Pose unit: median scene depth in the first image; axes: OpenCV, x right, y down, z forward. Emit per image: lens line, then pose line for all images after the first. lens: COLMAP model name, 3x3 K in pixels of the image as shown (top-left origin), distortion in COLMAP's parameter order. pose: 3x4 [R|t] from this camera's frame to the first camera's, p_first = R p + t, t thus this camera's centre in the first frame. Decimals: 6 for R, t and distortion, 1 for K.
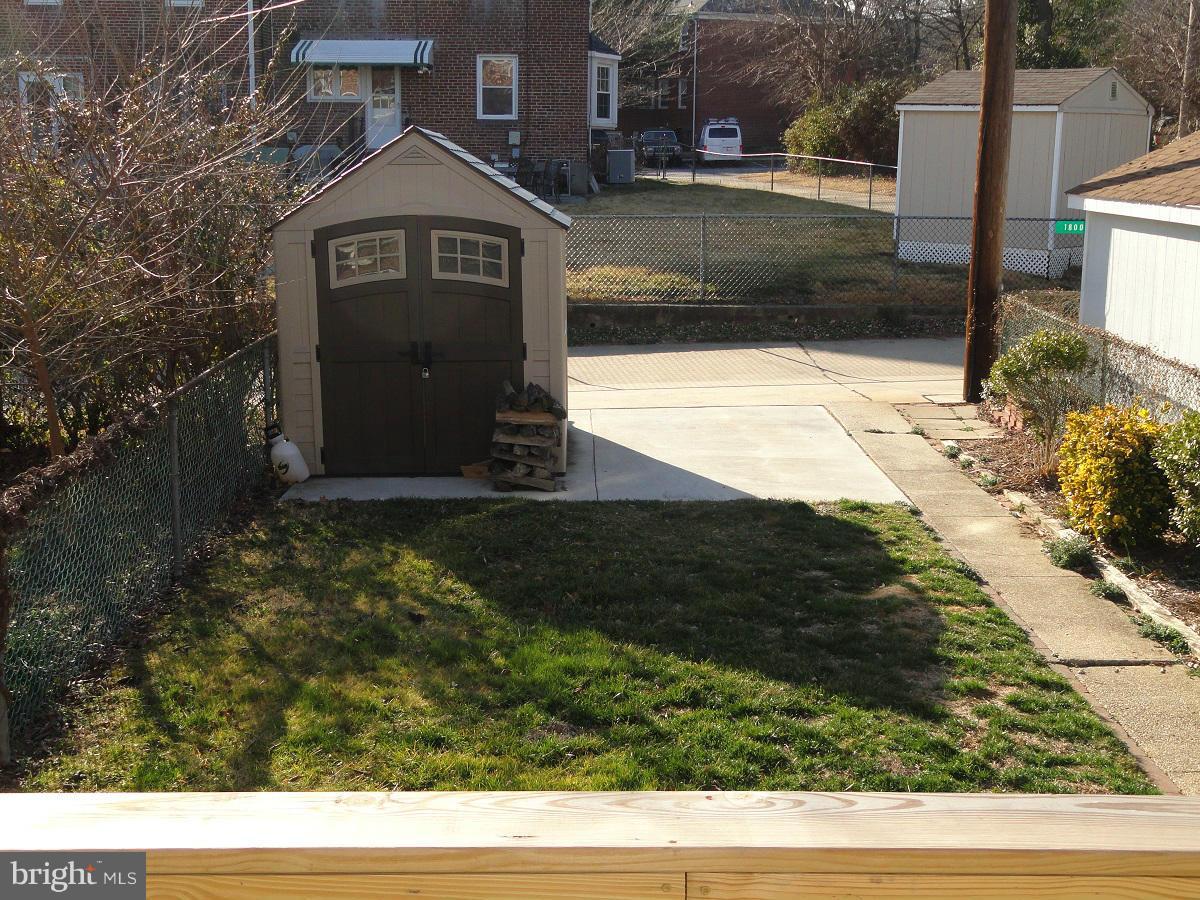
lens RADIAL K [[1558.8, 0, 598.7], [0, 1558.8, 450.1], [0, 0, 1]] dist [-0.005485, 0.000000]
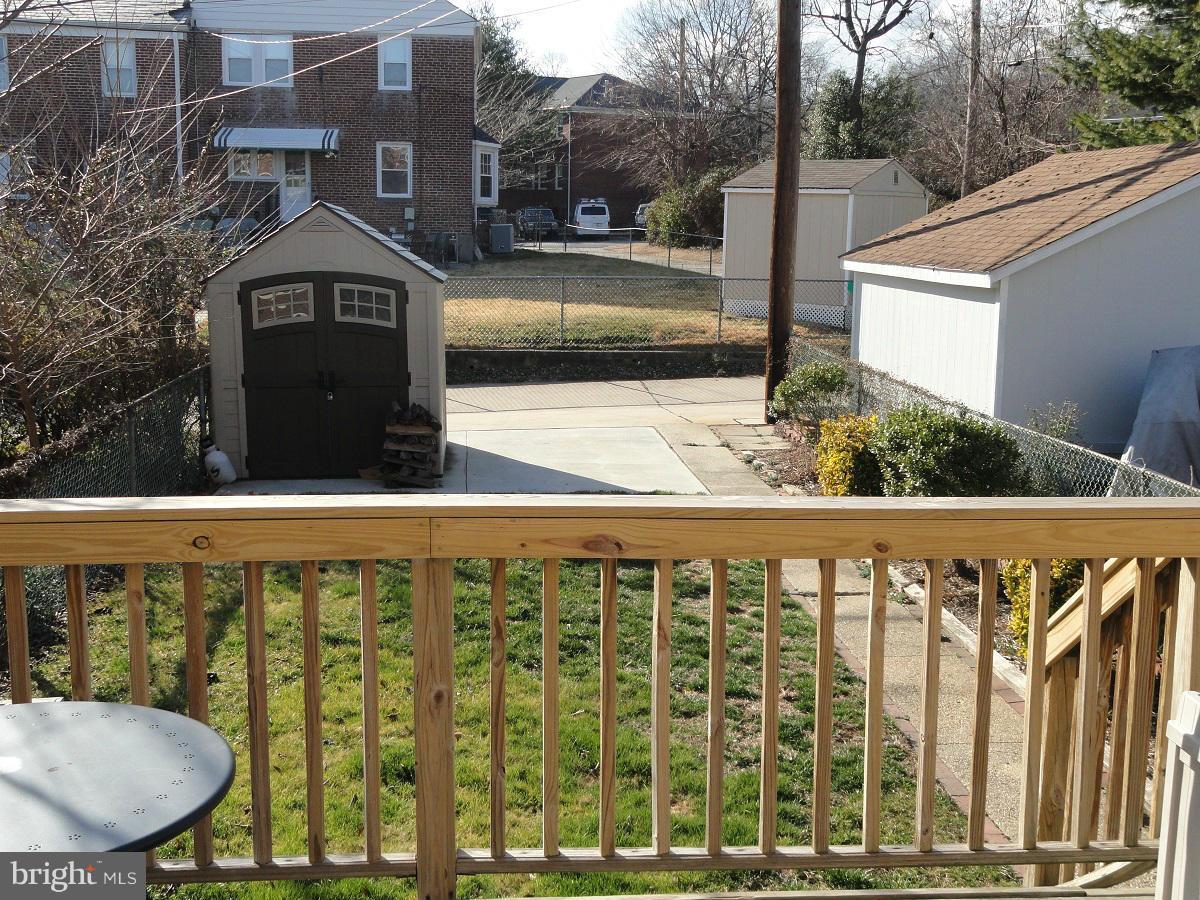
lens RADIAL K [[1394.6, 0, 601.0], [0, 1394.6, 450.2], [0, 0, 1]] dist [0.021081, 0.000000]
pose [[0.996973, -0.006703, 0.077460, 0.016524], [0.009116, 0.999483, -0.030838, 0.026183], [-0.077213, 0.031450, 0.996518, -0.118888]]
